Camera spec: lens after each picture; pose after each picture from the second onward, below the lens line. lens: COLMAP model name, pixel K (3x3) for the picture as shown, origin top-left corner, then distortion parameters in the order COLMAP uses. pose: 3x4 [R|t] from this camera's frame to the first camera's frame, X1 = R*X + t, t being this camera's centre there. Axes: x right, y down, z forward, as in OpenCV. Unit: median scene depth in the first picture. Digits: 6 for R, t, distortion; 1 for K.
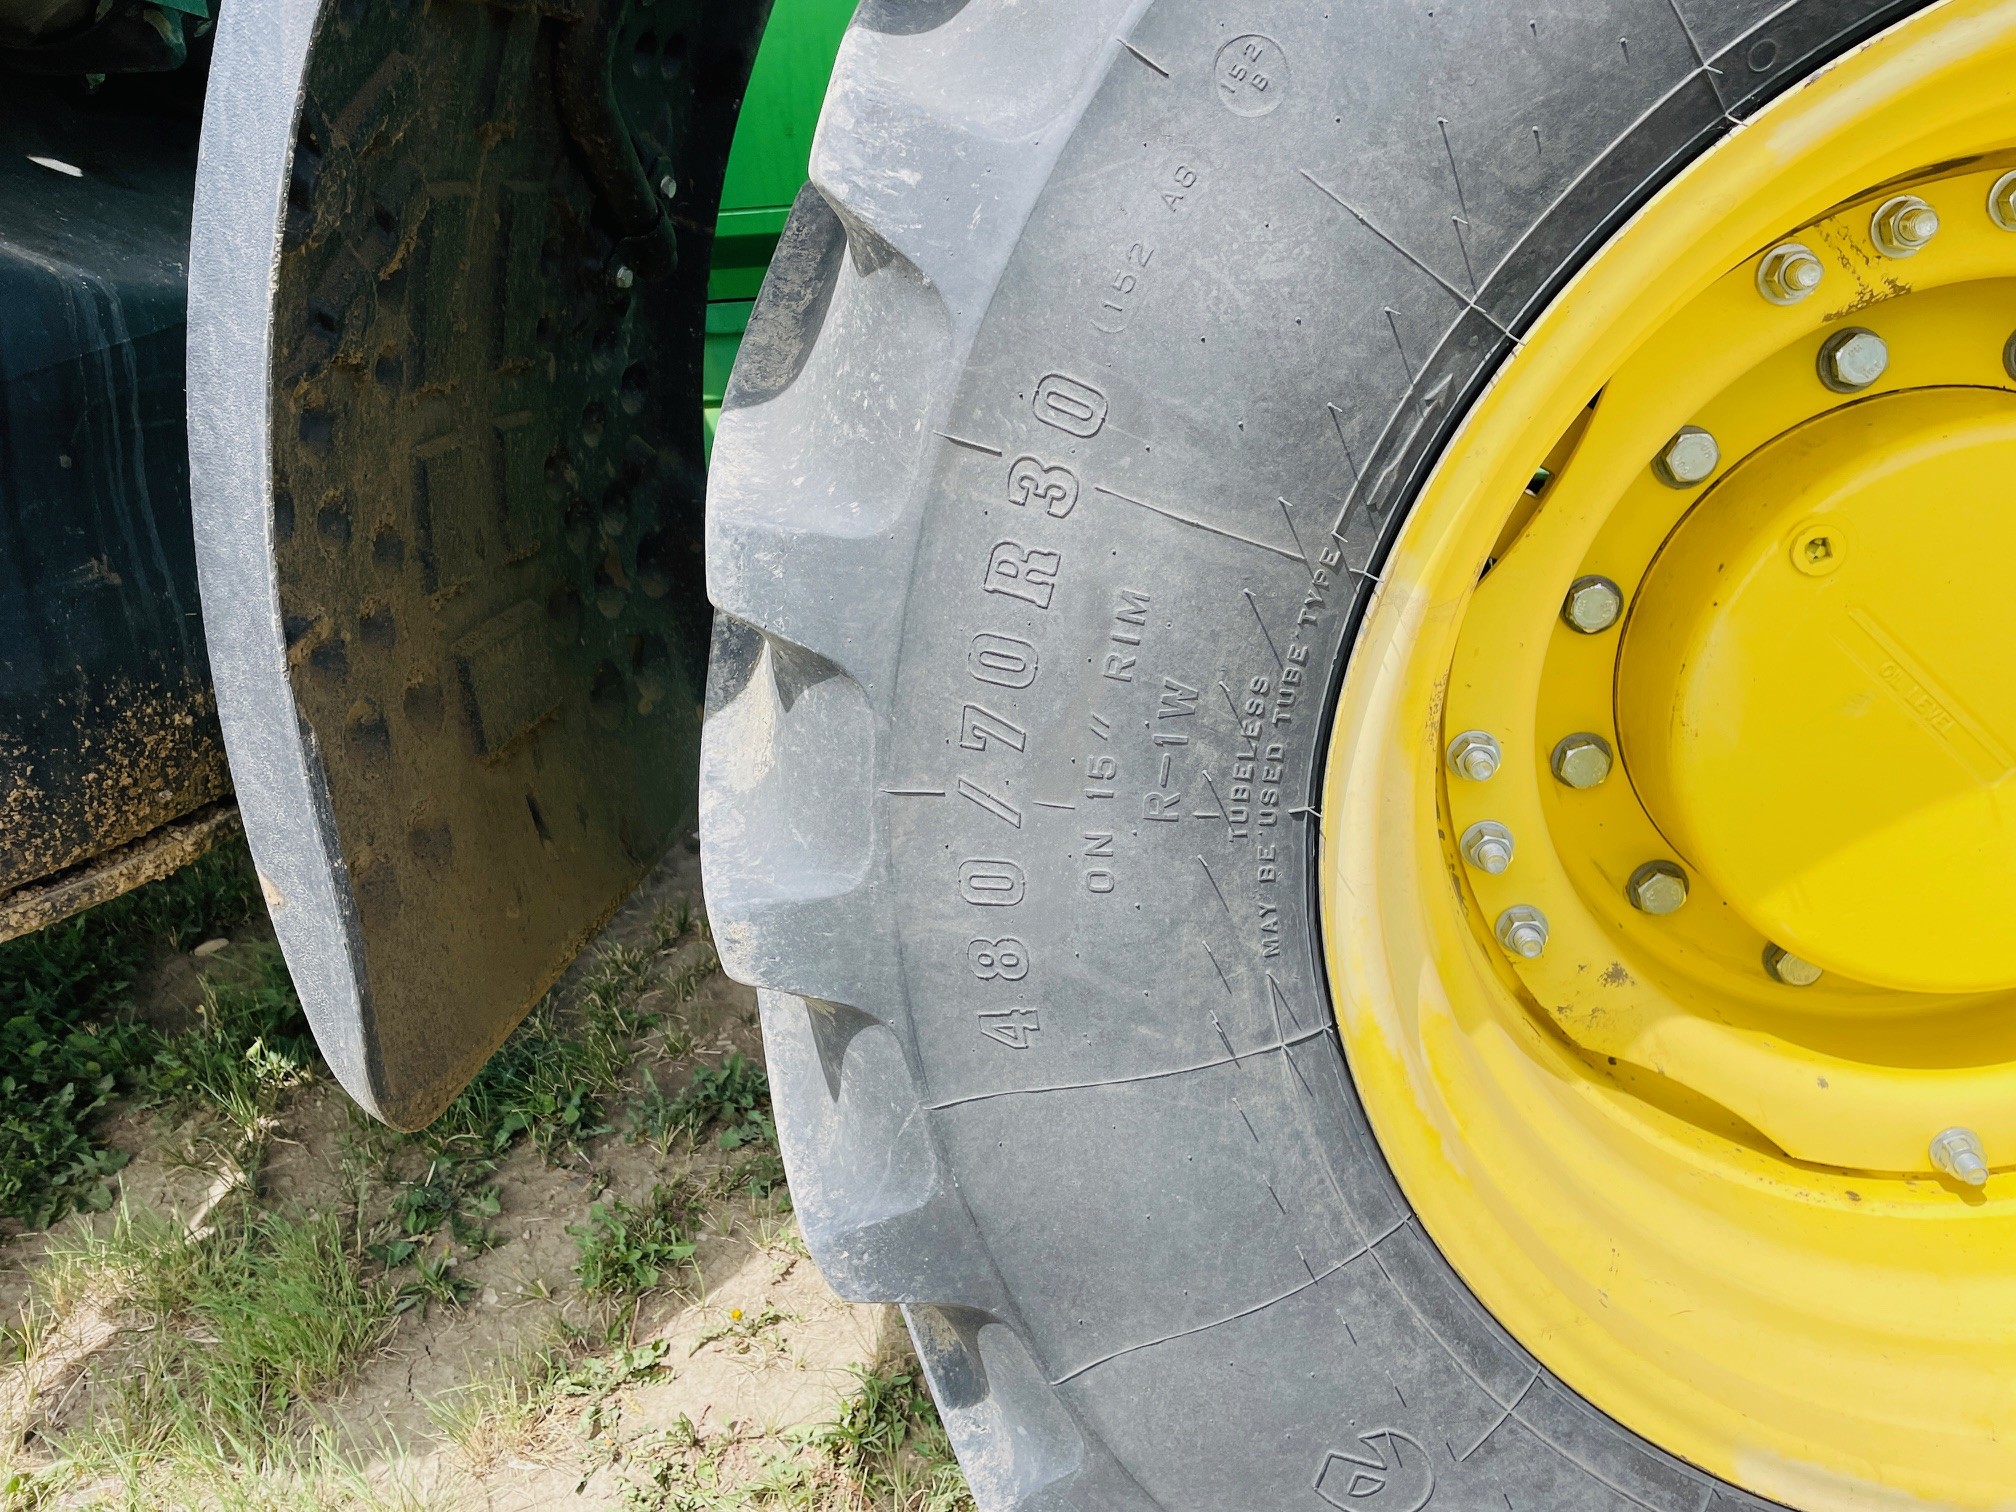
lens RADIAL K [[1554.1, 0, 1005.6], [0, 1554.1, 747.5], [0, 0, 1]] dist [0.091587, -0.123400]
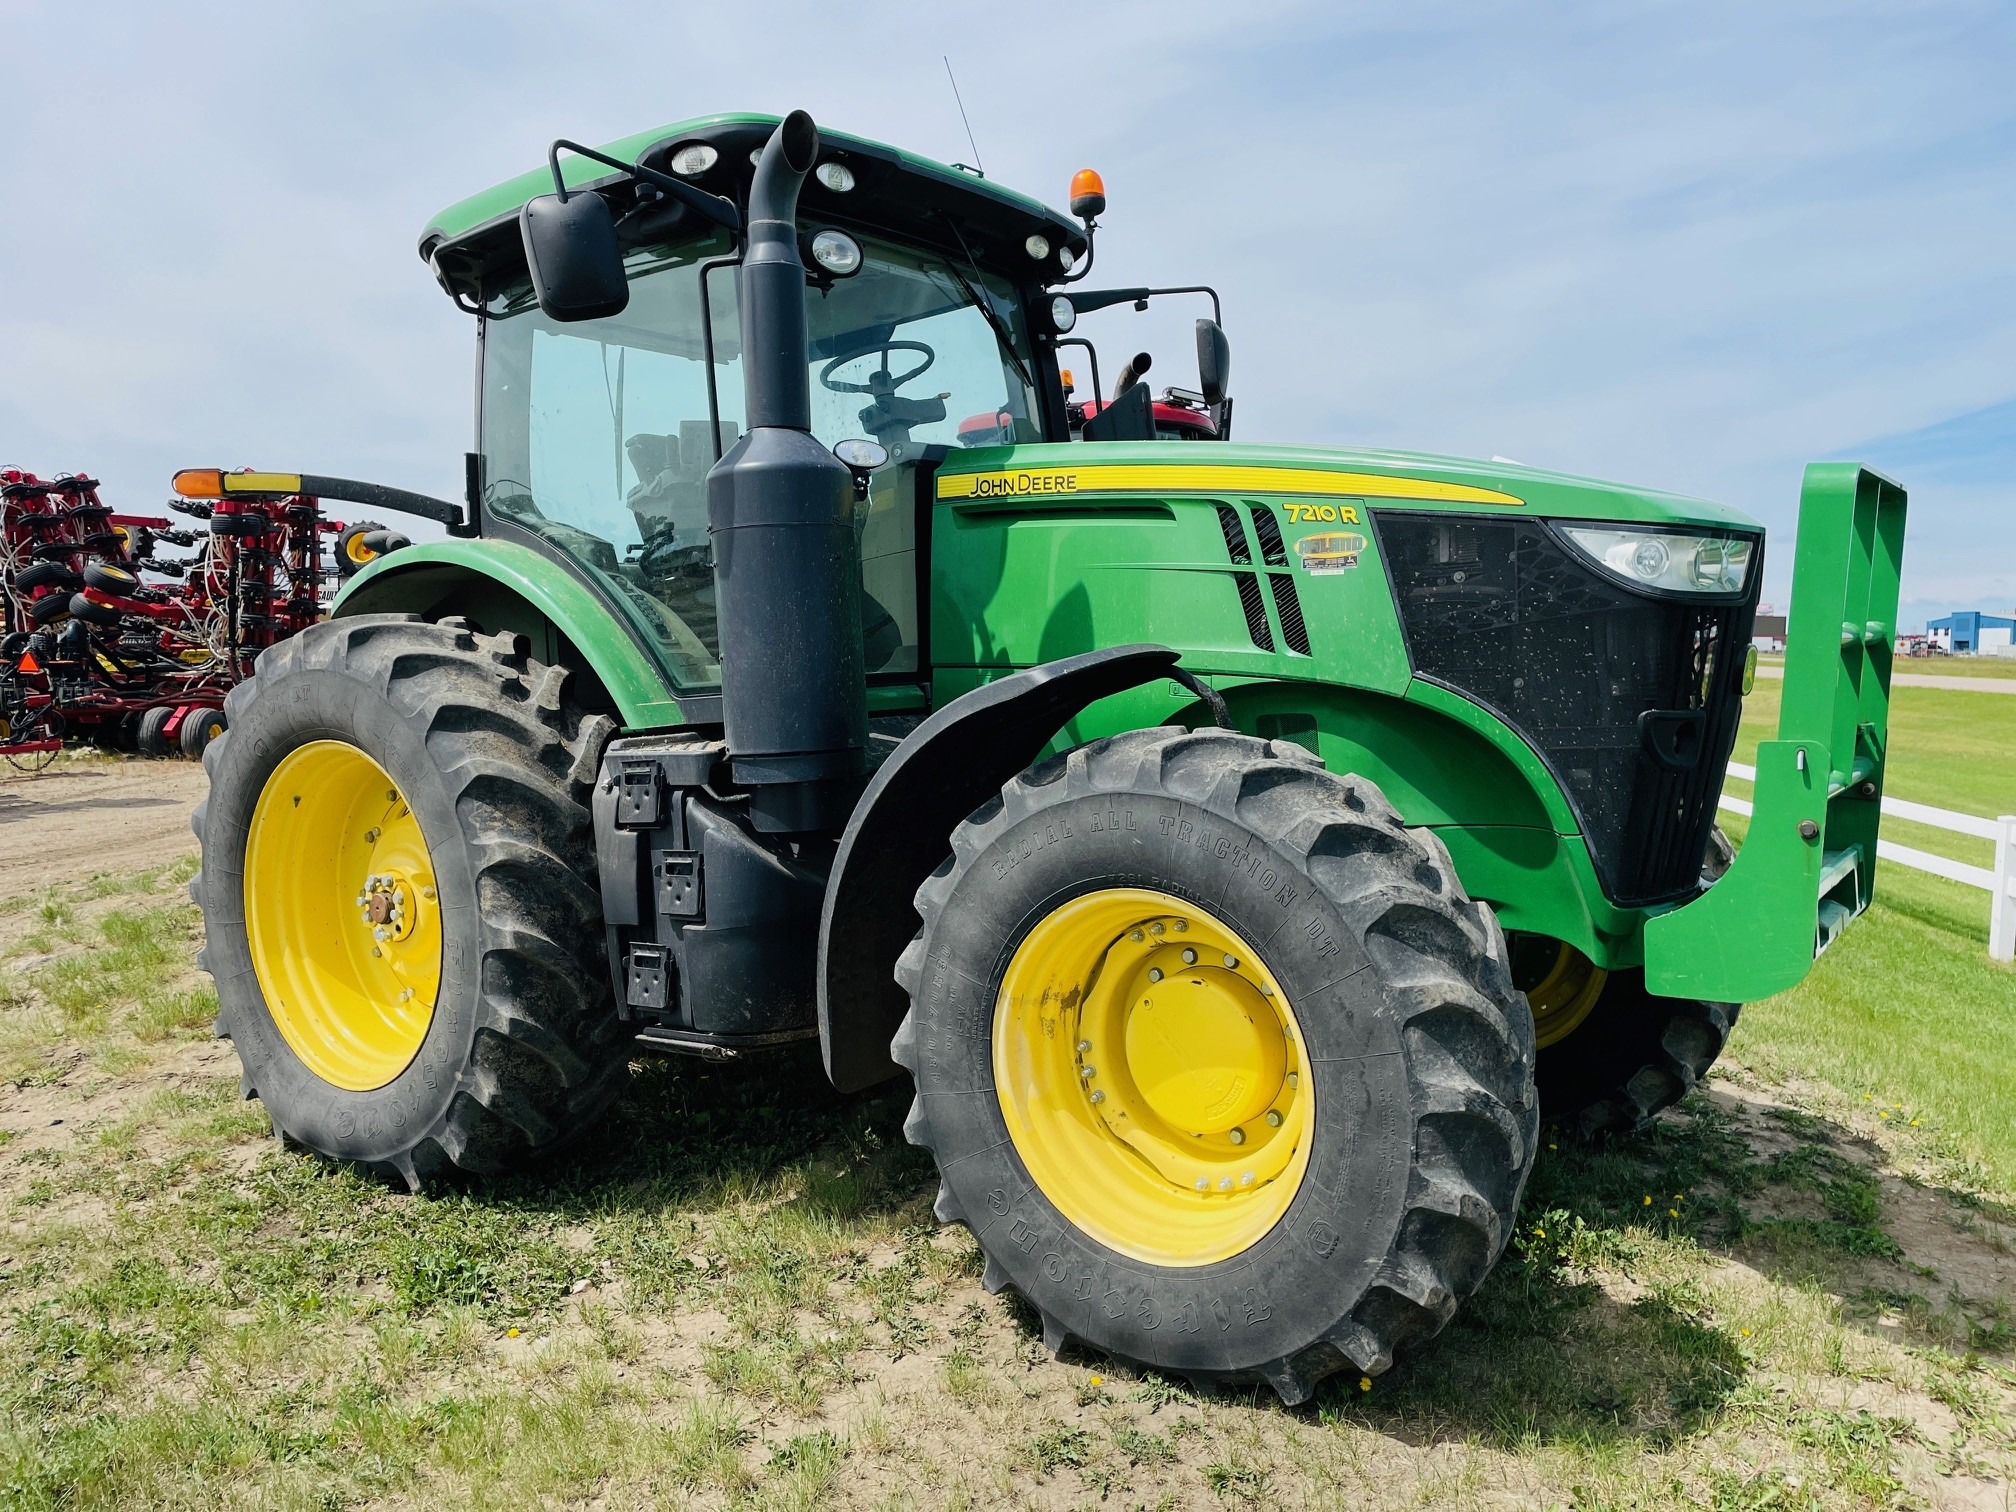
lens RADIAL K [[1554.1, 0, 1005.0], [0, 1554.1, 738.8], [0, 0, 1]] dist [0.091587, -0.123400]
pose [[0.860555, 0.053485, -0.506541, 2.509106], [-0.172541, 0.966287, -0.191099, 0.053689], [0.479243, 0.251851, 0.840772, -3.110057]]
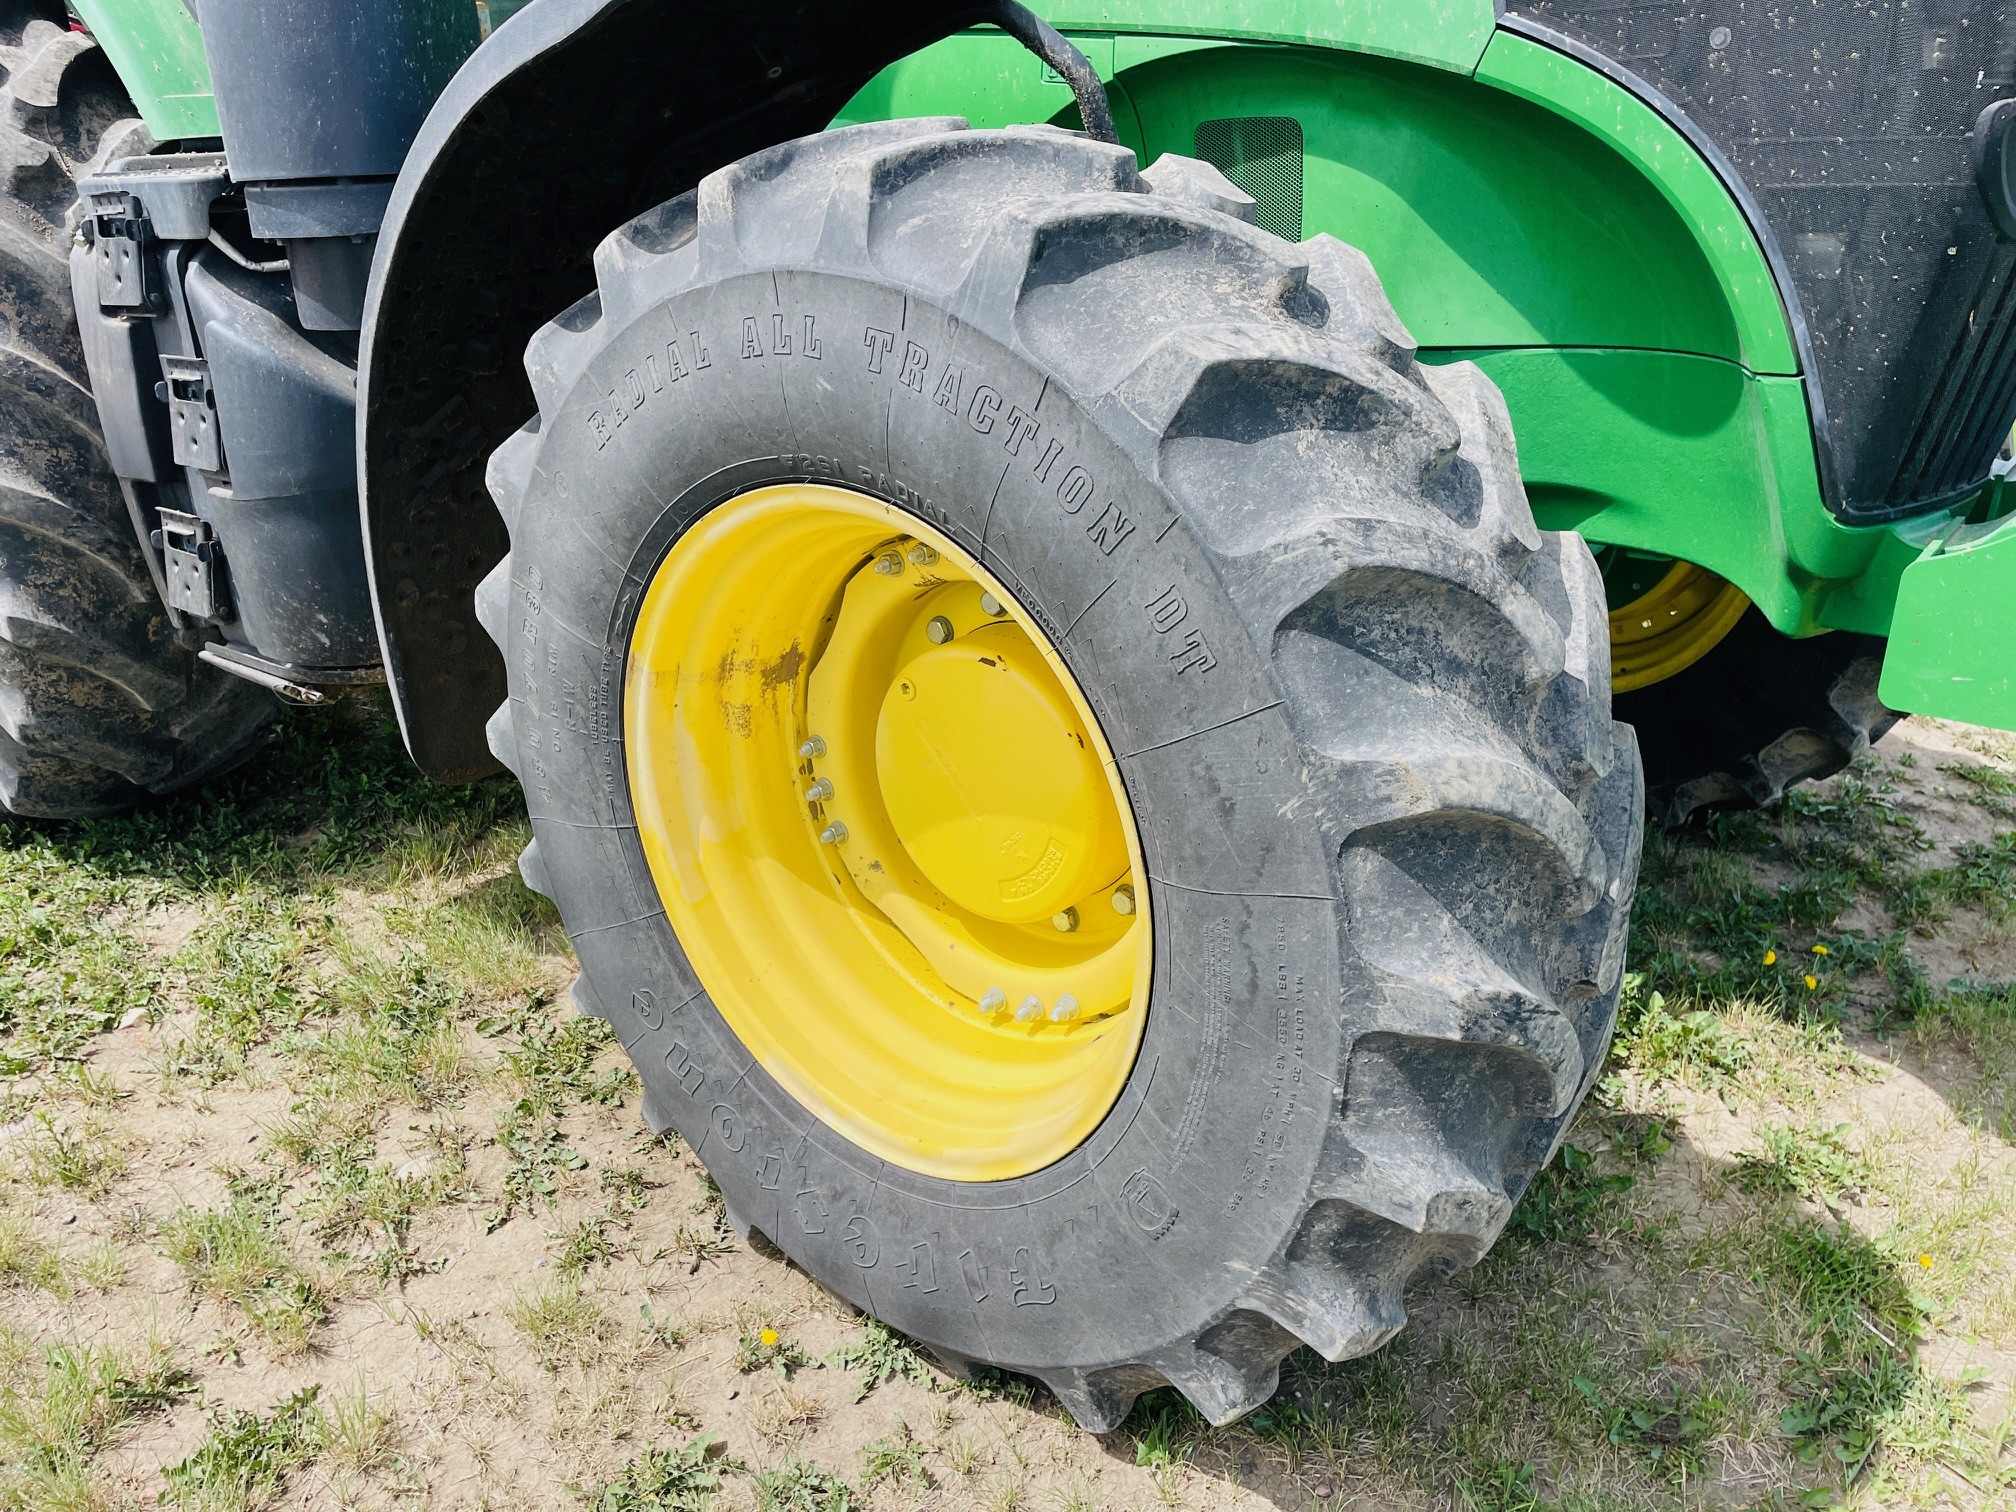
lens RADIAL K [[1554.1, 0, 986.3], [0, 1554.1, 761.6], [0, 0, 1]] dist [0.091587, -0.123400]
pose [[0.827690, 0.248251, -0.503289, 1.950509], [-0.200110, 0.968440, 0.148596, -0.420393], [0.524294, -0.022278, 0.851246, -0.874345]]
